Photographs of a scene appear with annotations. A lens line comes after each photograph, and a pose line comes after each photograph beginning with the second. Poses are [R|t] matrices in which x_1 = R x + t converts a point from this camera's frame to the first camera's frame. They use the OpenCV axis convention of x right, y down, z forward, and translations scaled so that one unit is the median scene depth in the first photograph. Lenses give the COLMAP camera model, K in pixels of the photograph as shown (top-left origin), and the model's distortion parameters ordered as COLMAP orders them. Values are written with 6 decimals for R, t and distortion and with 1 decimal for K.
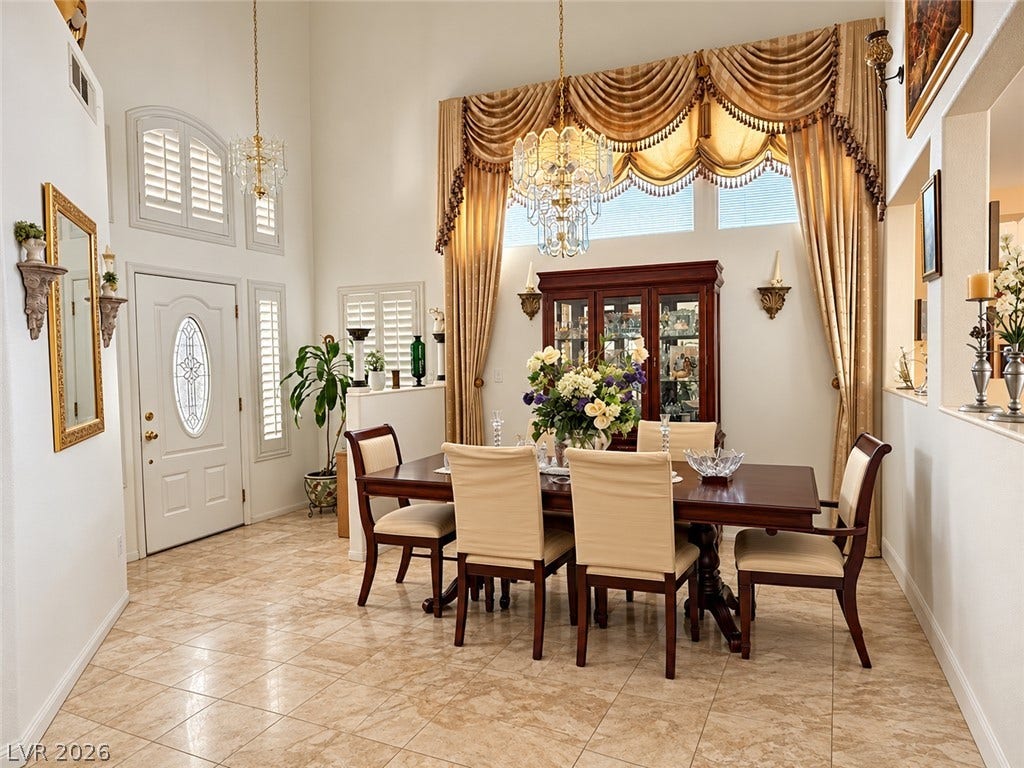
lens RADIAL K [[659.6, 0, 511.3], [0, 659.6, 360.5], [0, 0, 1]] dist [-0.000871, 0.003527]
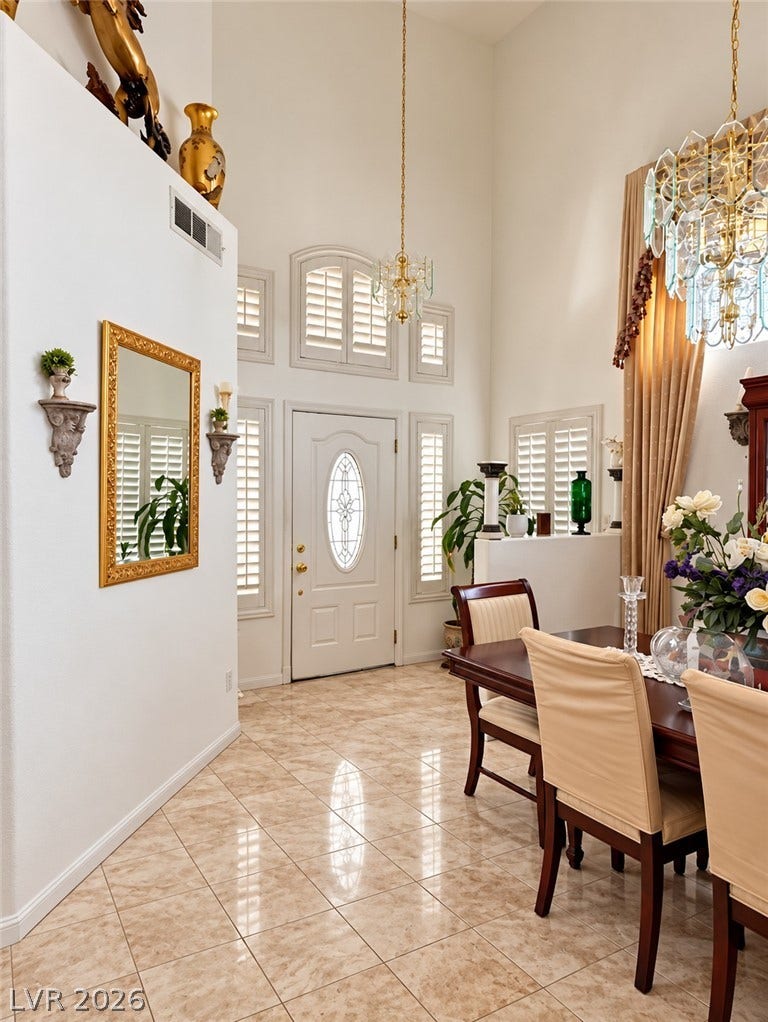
lens RADIAL K [[658.3, 0, 341.9], [0, 658.3, 504.3], [0, 0, 1]] dist [-0.000871, 0.003527]
pose [[0.821338, 0.031985, -0.569545, 0.077936], [-0.024147, 0.999481, 0.021307, -0.007646], [0.569931, -0.003747, 0.821684, 0.168033]]
